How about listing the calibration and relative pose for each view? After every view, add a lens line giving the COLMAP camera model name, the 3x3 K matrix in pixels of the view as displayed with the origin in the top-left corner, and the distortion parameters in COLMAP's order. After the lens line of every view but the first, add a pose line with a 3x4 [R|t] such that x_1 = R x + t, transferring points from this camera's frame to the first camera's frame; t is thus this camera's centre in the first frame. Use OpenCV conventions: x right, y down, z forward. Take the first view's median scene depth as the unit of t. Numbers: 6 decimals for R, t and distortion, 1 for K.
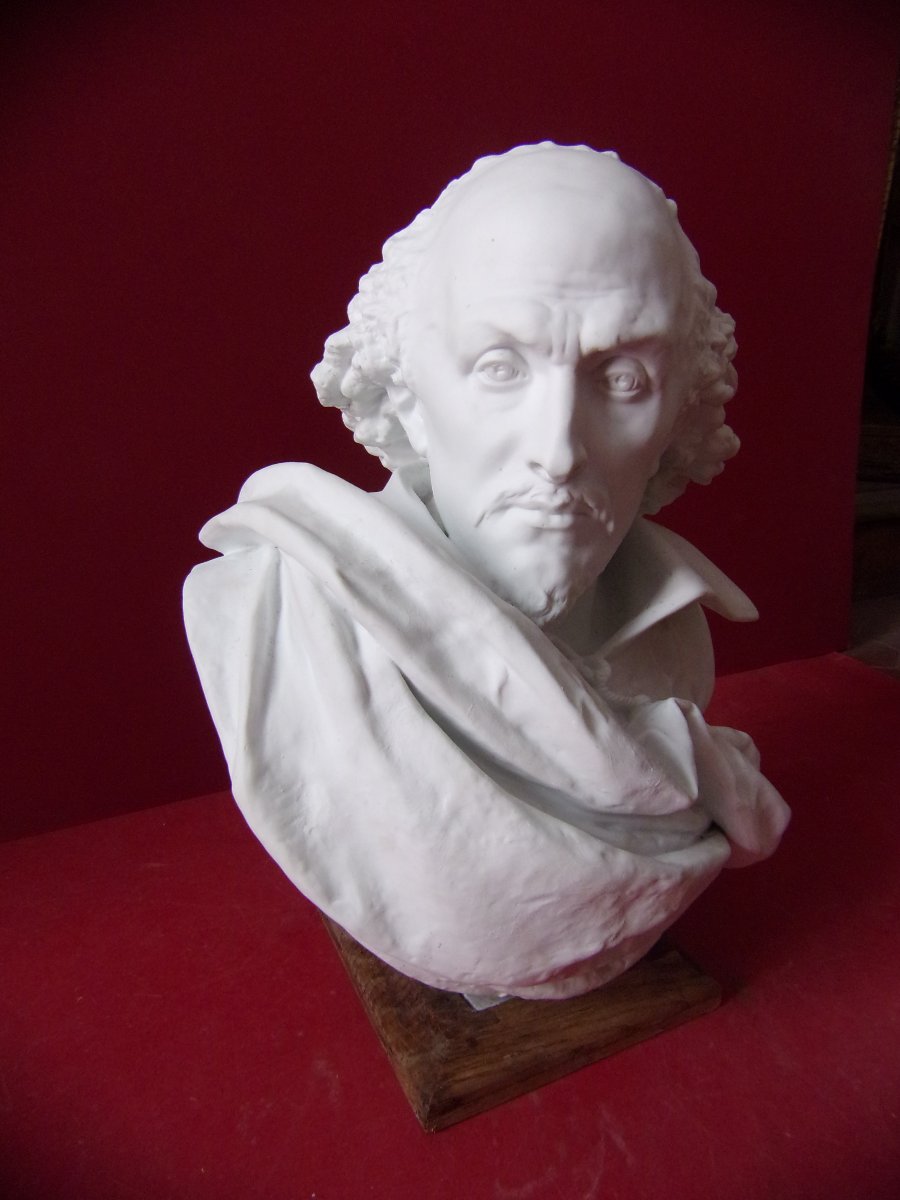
lens RADIAL K [[864.5, 0, 523.9], [0, 864.5, 599.5], [0, 0, 1]] dist [-0.019443, -0.000295]
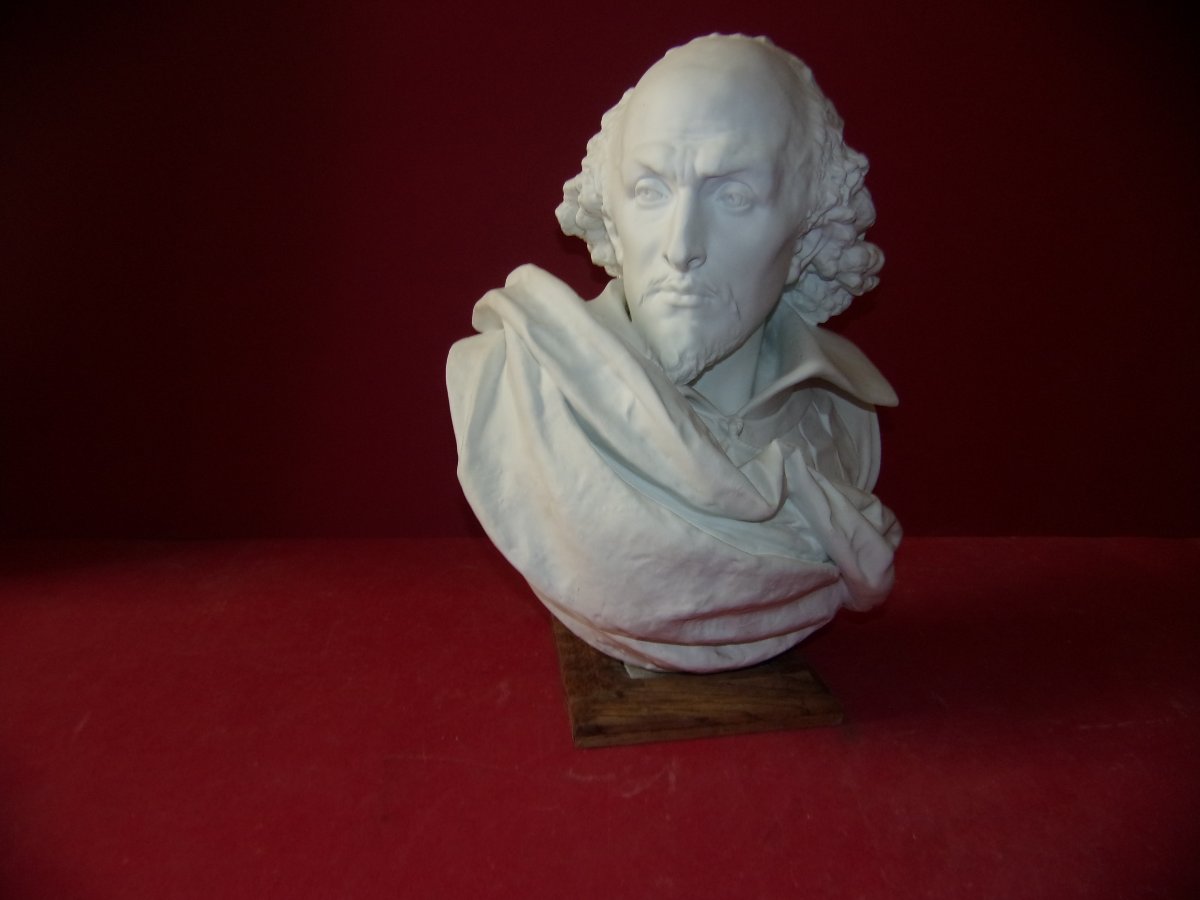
lens RADIAL K [[883.9, 0, 651.4], [0, 883.9, 453.4], [0, 0, 1]] dist [-0.000299, -0.002127]
pose [[0.952403, 0.051111, -0.300527, 0.437631], [-0.068256, 0.996569, -0.046822, 0.232676], [0.297103, 0.065106, 0.952623, -0.368456]]
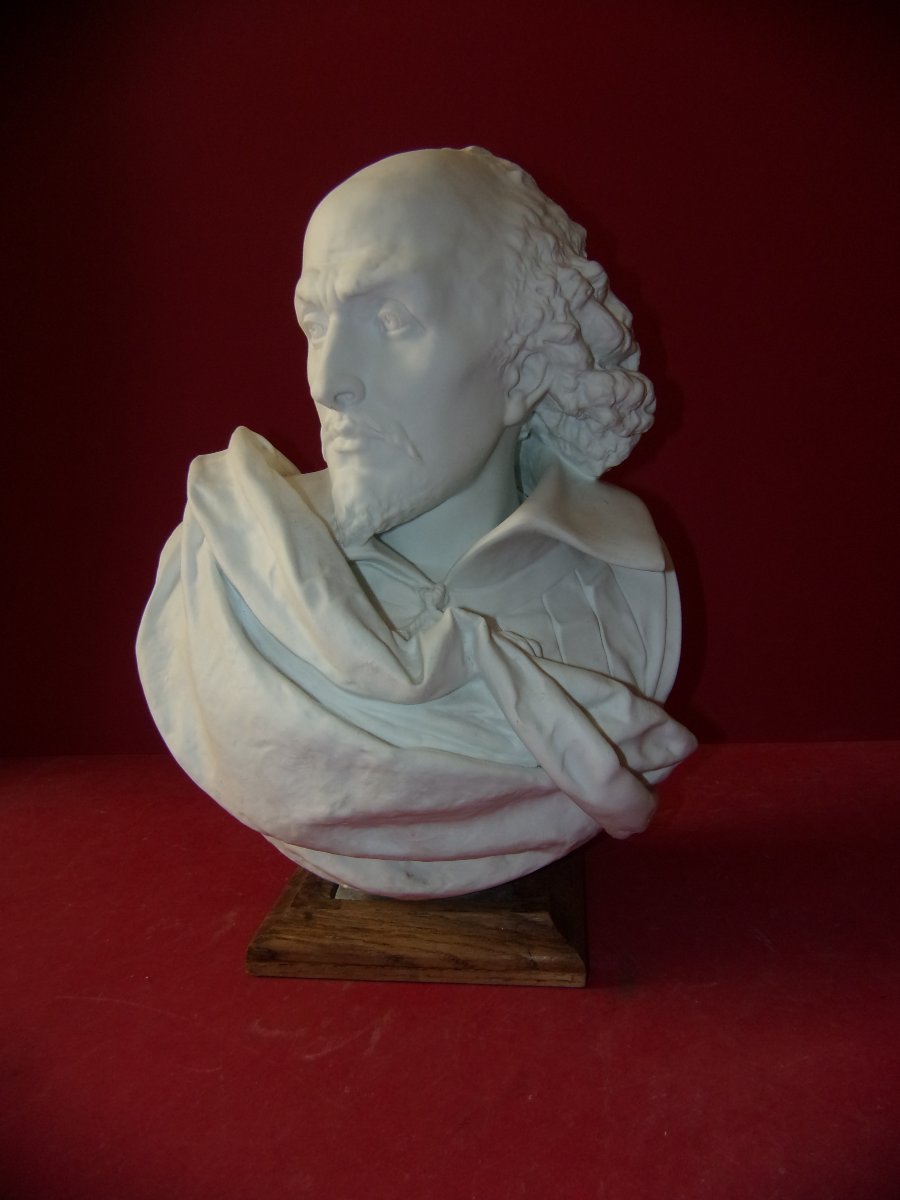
lens RADIAL K [[883.9, 0, 466.6], [0, 883.9, 596.2], [0, 0, 1]] dist [-0.000299, -0.002127]
pose [[0.792369, -0.000789, -0.610042, 0.934566], [-0.092630, 0.988248, -0.121593, 0.255675], [0.602969, 0.152855, 0.782984, 0.176735]]
